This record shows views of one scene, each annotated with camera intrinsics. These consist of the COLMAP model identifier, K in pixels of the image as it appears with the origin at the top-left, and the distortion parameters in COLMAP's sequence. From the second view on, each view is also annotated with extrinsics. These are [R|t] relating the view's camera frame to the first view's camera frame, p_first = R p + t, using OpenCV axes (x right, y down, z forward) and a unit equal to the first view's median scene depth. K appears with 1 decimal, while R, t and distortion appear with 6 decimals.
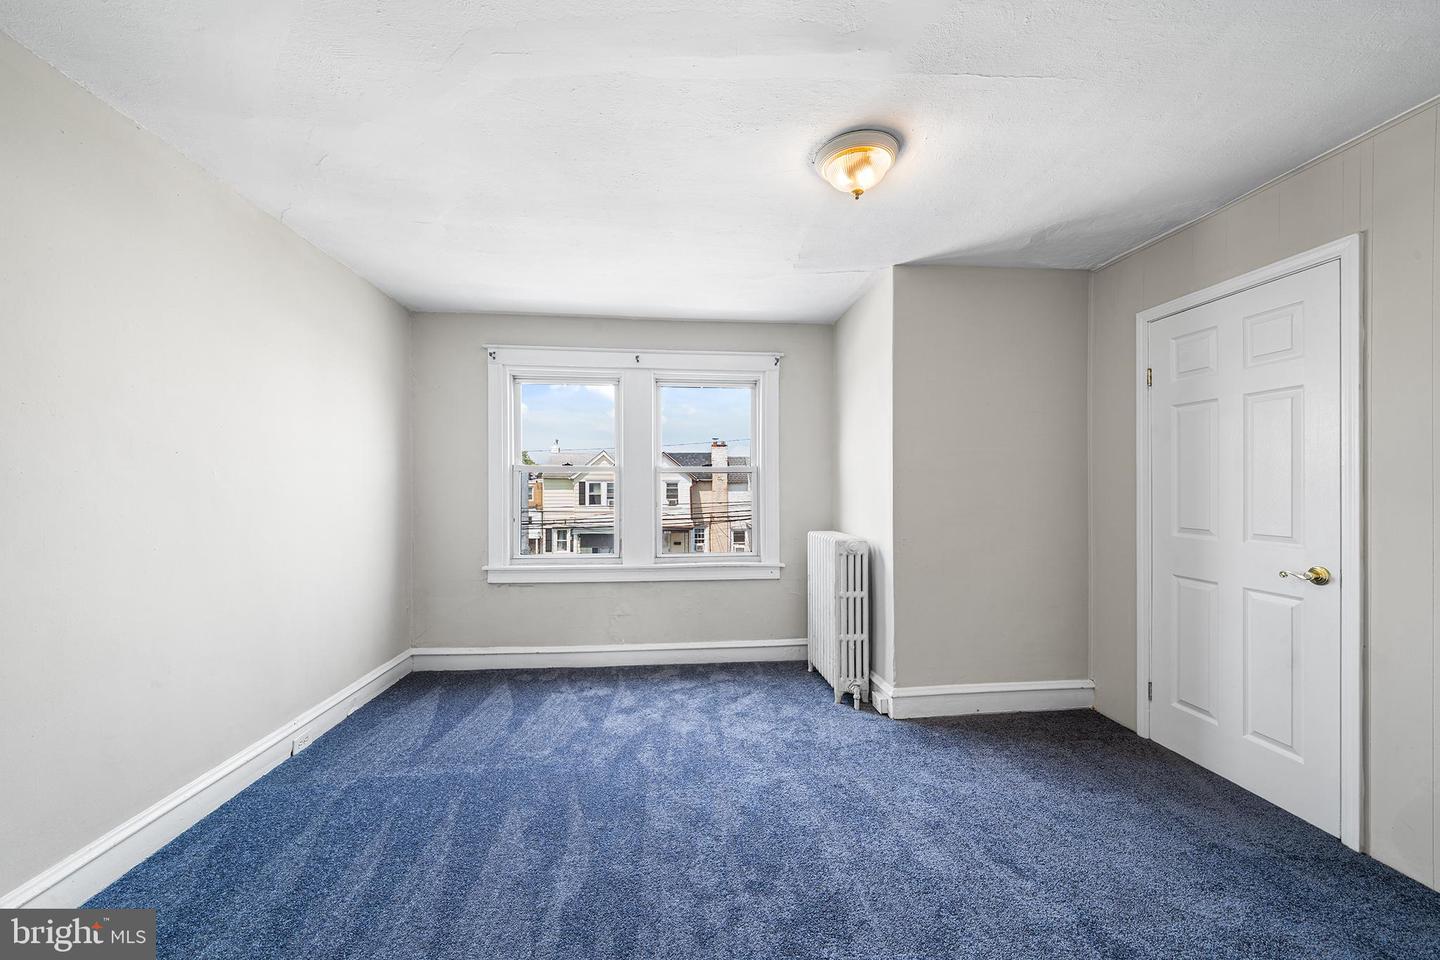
lens RADIAL K [[540.3, 0, 720.0], [0, 540.3, 480.0], [0, 0, 1]] dist [-0.000194, 0.000028]
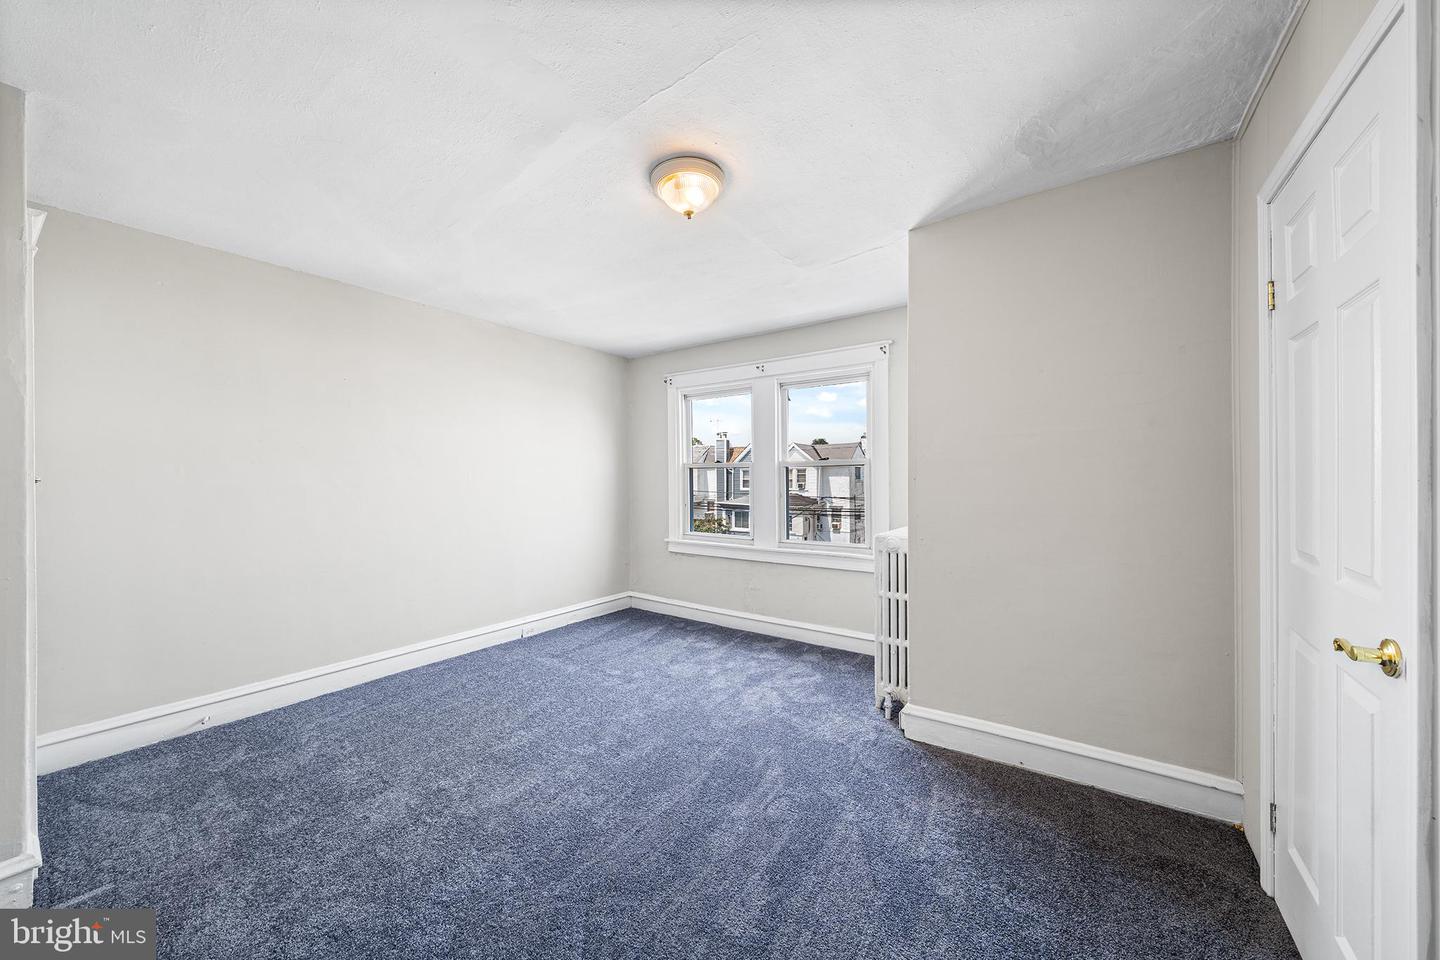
lens RADIAL K [[509.0, 0, 740.7], [0, 509.0, 477.9], [0, 0, 1]] dist [-0.001037, -0.000110]
pose [[0.768846, -0.003803, -0.639422, 0.544301], [0.013232, 0.999863, 0.009965, -0.002931], [0.639297, -0.016122, 0.768791, 0.146369]]
